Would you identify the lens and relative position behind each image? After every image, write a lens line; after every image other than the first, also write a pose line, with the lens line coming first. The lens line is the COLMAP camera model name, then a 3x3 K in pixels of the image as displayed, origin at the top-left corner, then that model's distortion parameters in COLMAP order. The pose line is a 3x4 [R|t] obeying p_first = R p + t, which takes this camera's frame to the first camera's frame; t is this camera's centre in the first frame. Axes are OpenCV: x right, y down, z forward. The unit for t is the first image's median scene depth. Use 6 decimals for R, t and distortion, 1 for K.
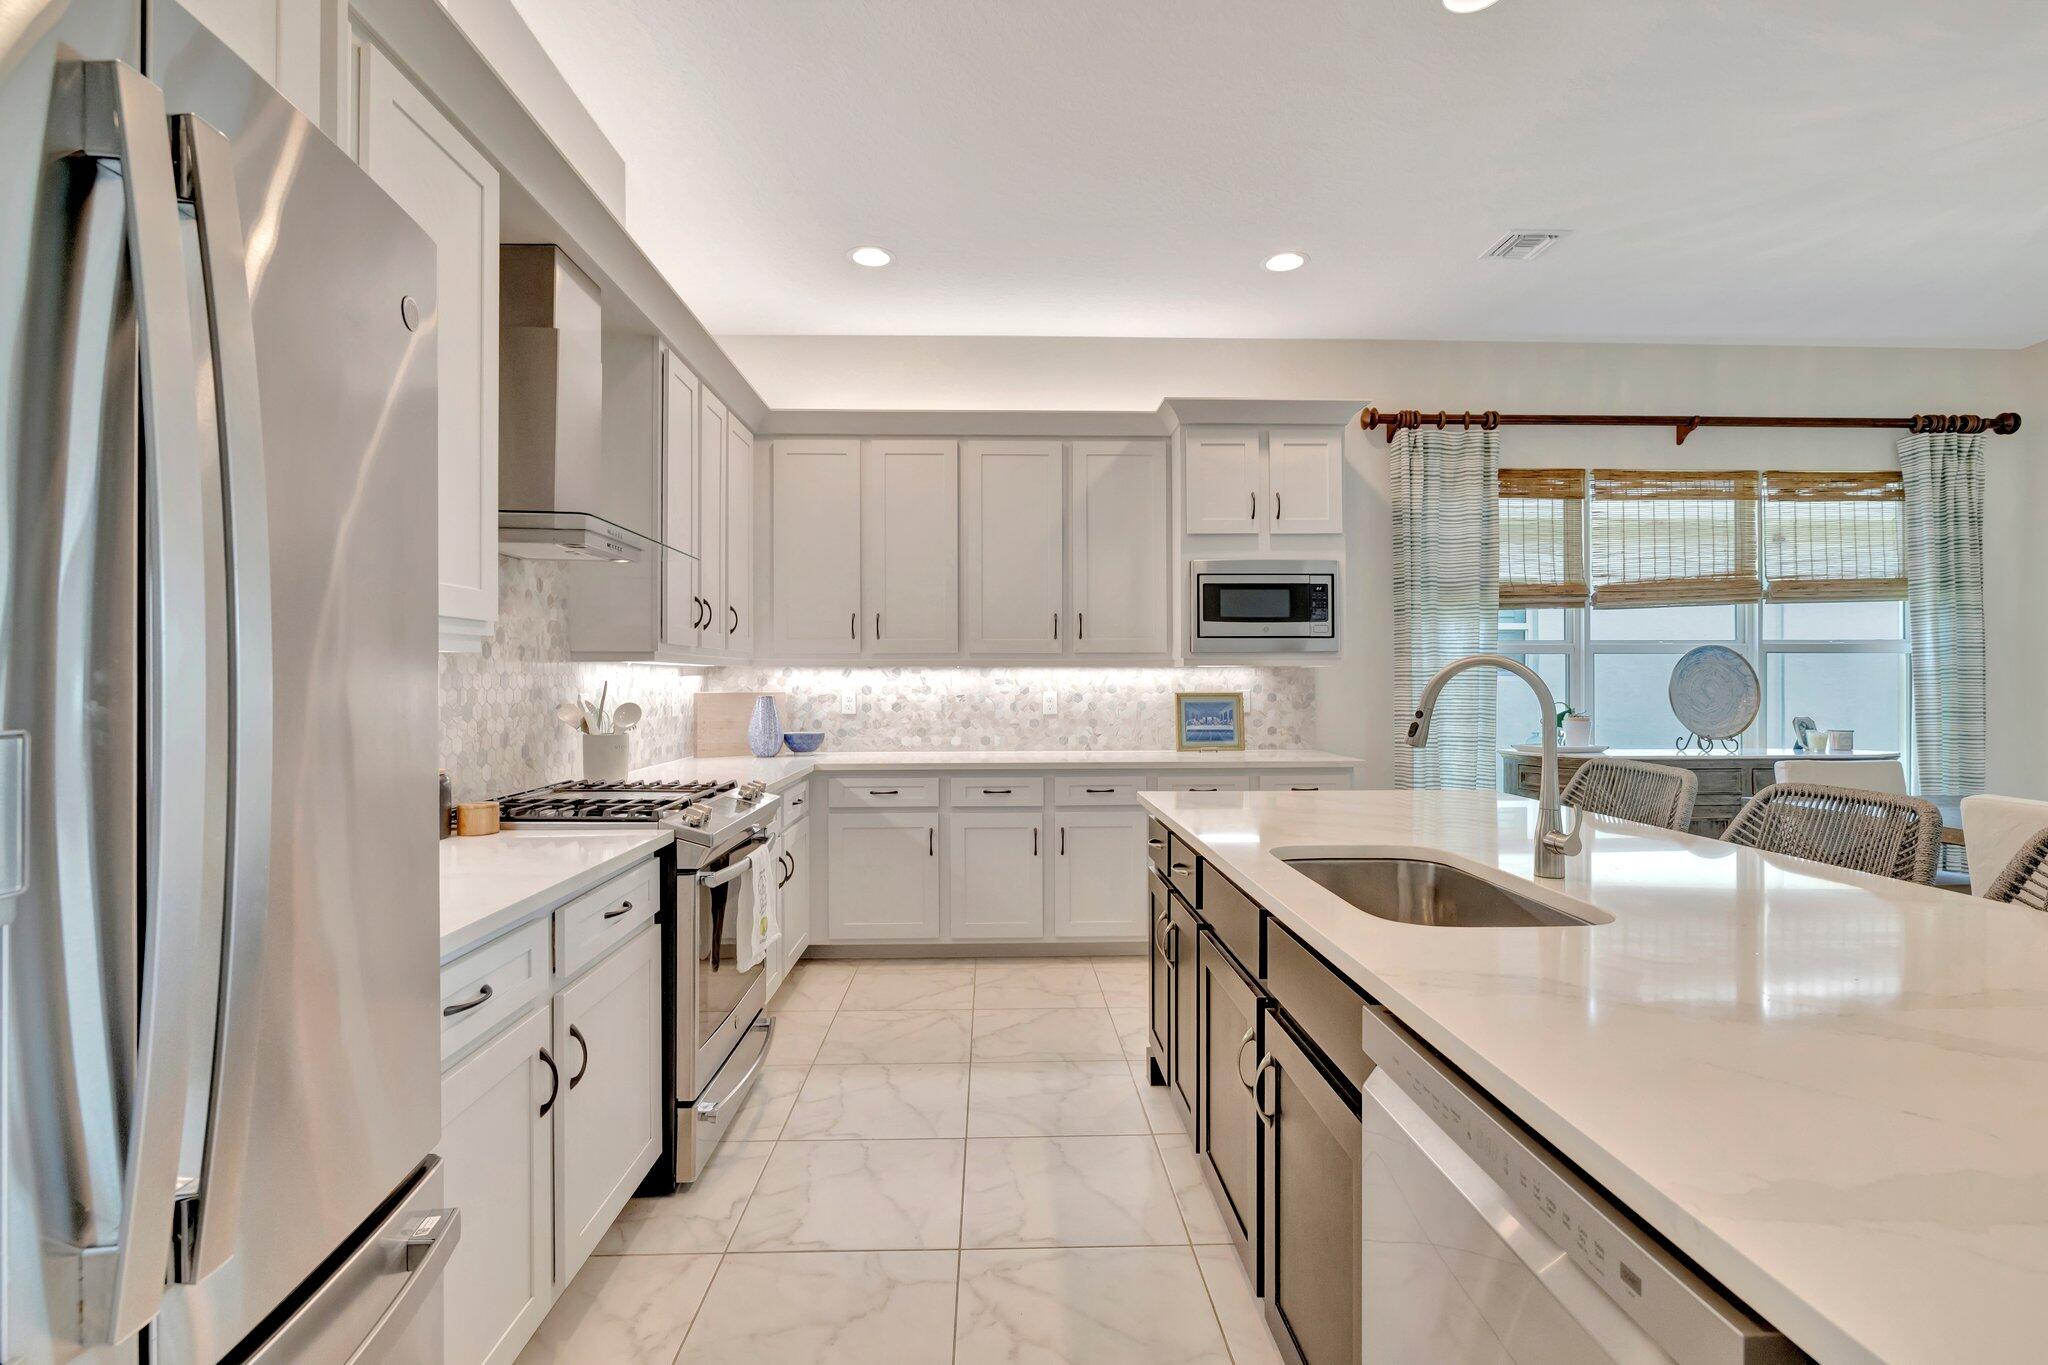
lens RADIAL K [[983.3, 0, 1045.7], [0, 983.3, 677.1], [0, 0, 1]] dist [0.000442, -0.000848]
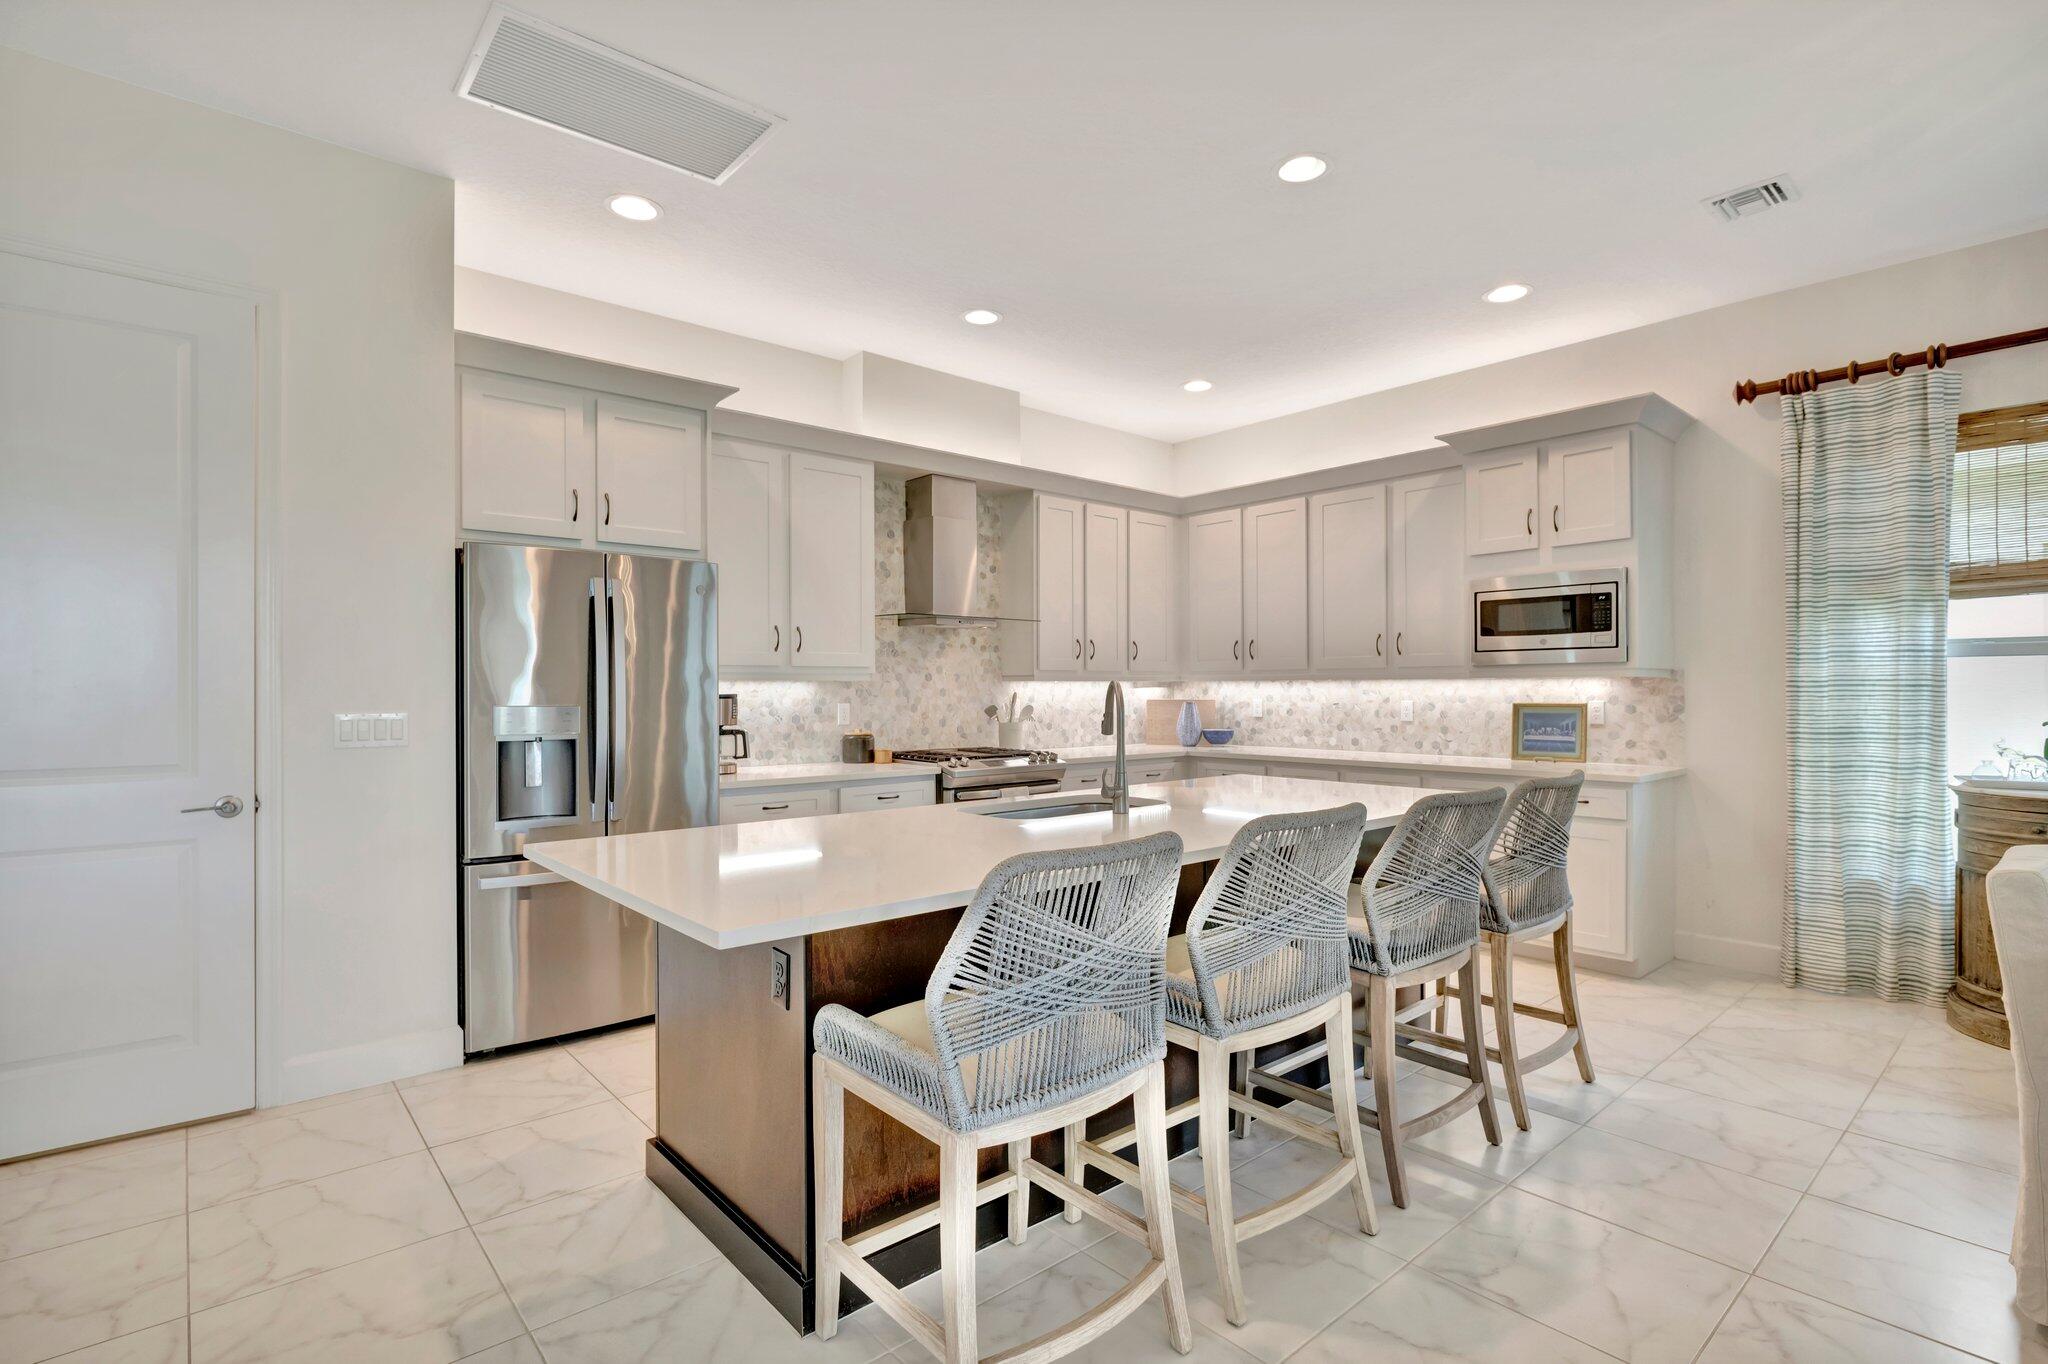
lens RADIAL K [[983.3, 0, 1019.9], [0, 983.3, 690.5], [0, 0, 1]] dist [0.000442, -0.000848]
pose [[0.622689, 0.000476, -0.782469, 0.617435], [0.004876, 0.999978, 0.004488, -0.004509], [0.782454, -0.006610, 0.622673, -0.052284]]
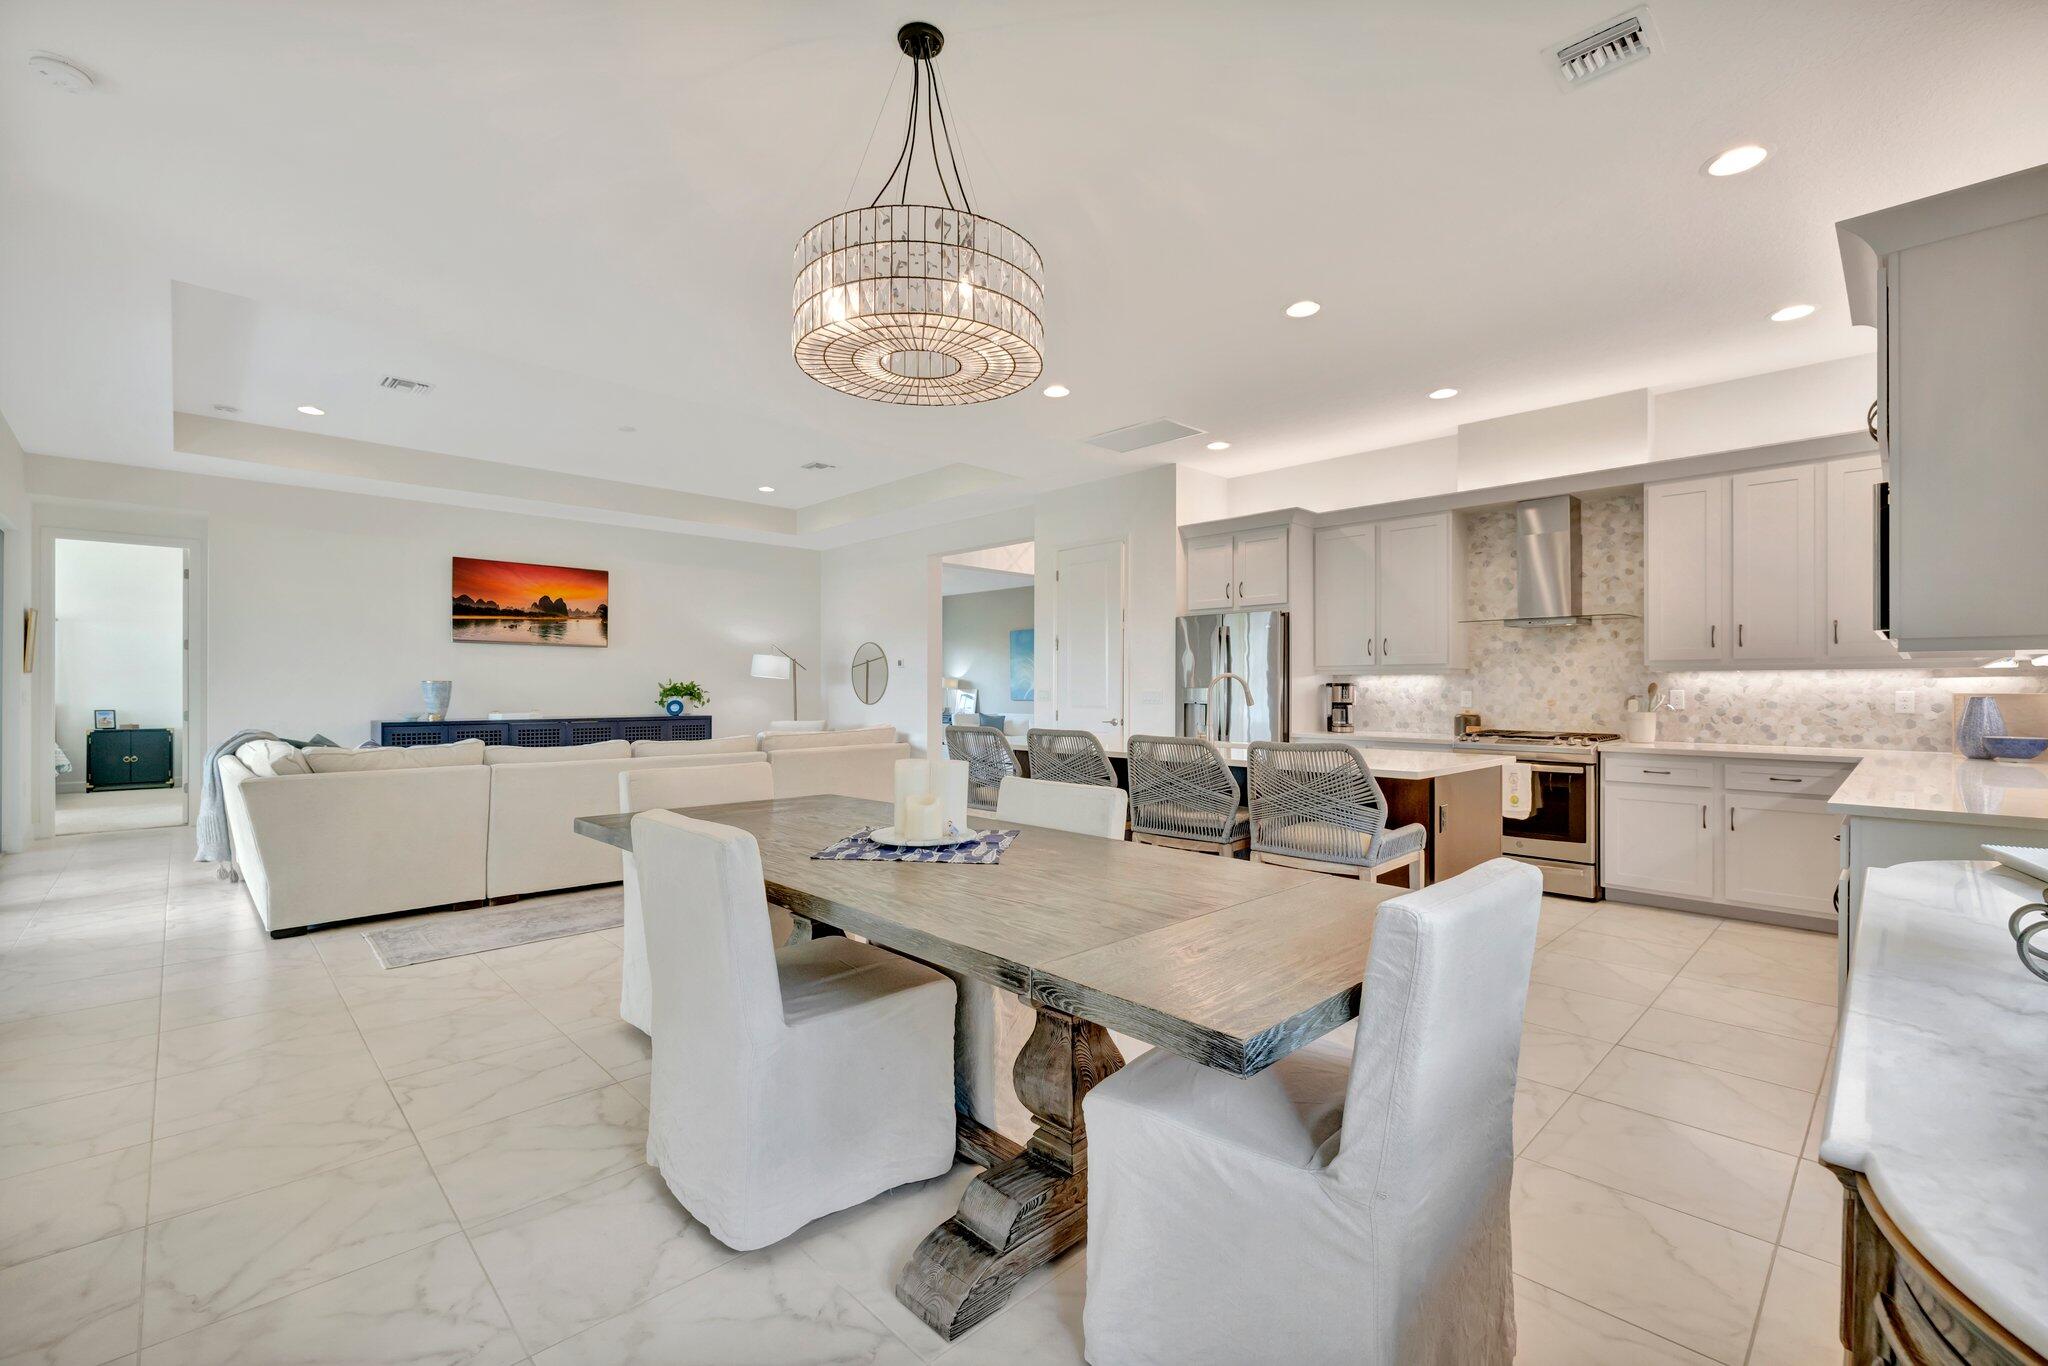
lens RADIAL K [[882.2, 0, 1024.1], [0, 882.2, 677.9], [0, 0, 1]] dist [0.009701, 0.000337]
pose [[-0.738635, -0.000768, -0.674105, 0.979361], [0.005774, 0.999955, -0.007466, 0.000183], [0.674081, -0.009407, -0.738598, 0.947580]]
